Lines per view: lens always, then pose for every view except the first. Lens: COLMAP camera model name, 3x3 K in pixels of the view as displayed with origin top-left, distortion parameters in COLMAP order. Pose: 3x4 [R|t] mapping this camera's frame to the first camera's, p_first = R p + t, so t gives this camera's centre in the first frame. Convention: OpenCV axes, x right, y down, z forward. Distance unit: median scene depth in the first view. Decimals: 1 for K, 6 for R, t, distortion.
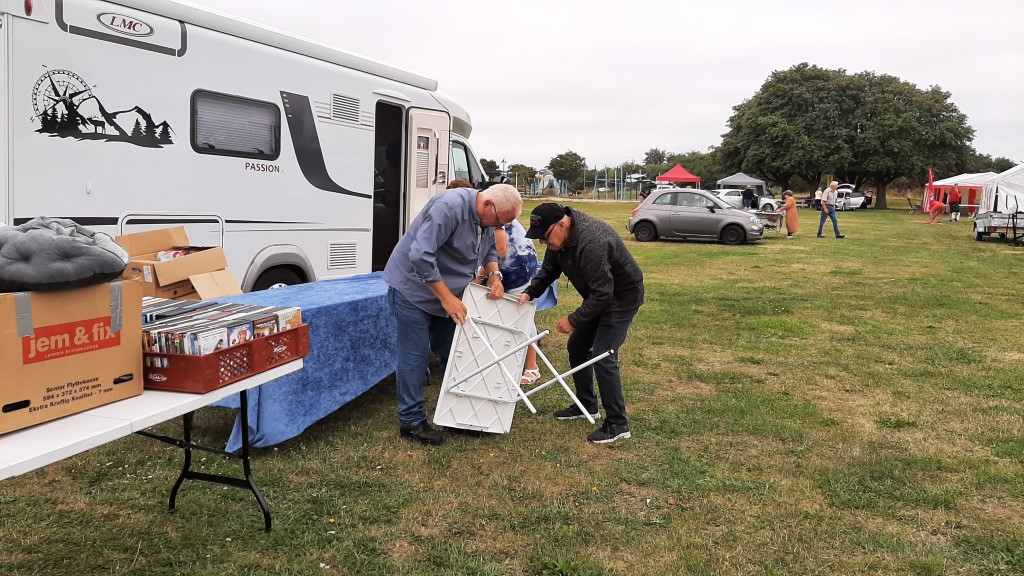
lens RADIAL K [[803.8, 0, 512.0], [0, 803.8, 288.0], [0, 0, 1]] dist [0.070262, -0.129710]
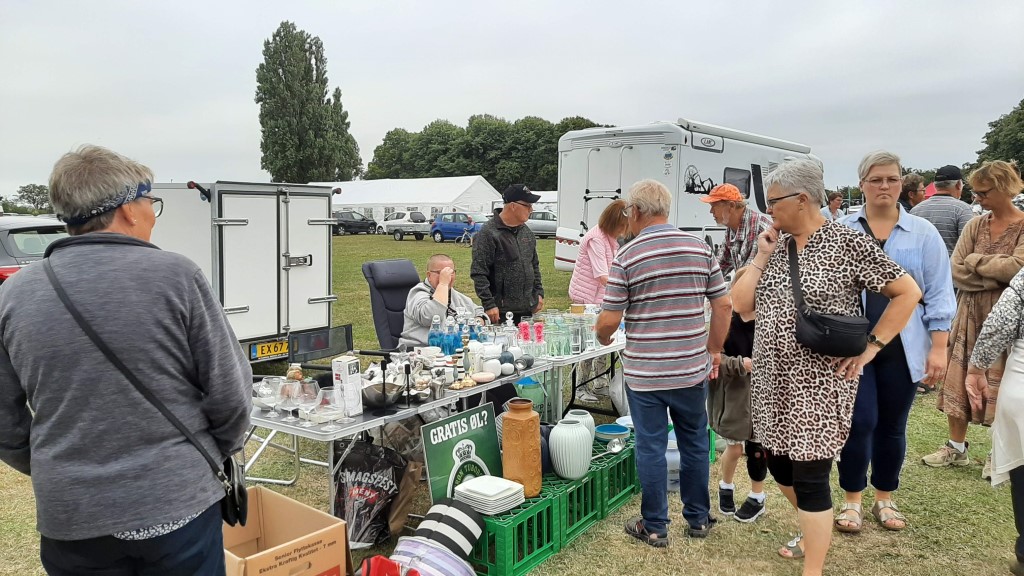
lens RADIAL K [[794.8, 0, 512.0], [0, 794.8, 288.0], [0, 0, 1]] dist [0.039854, -0.113366]
pose [[0.962220, -0.010088, -0.272085, -0.082610], [0.000681, 0.999399, -0.034644, 0.032596], [0.272271, 0.033150, 0.961649, -0.262676]]
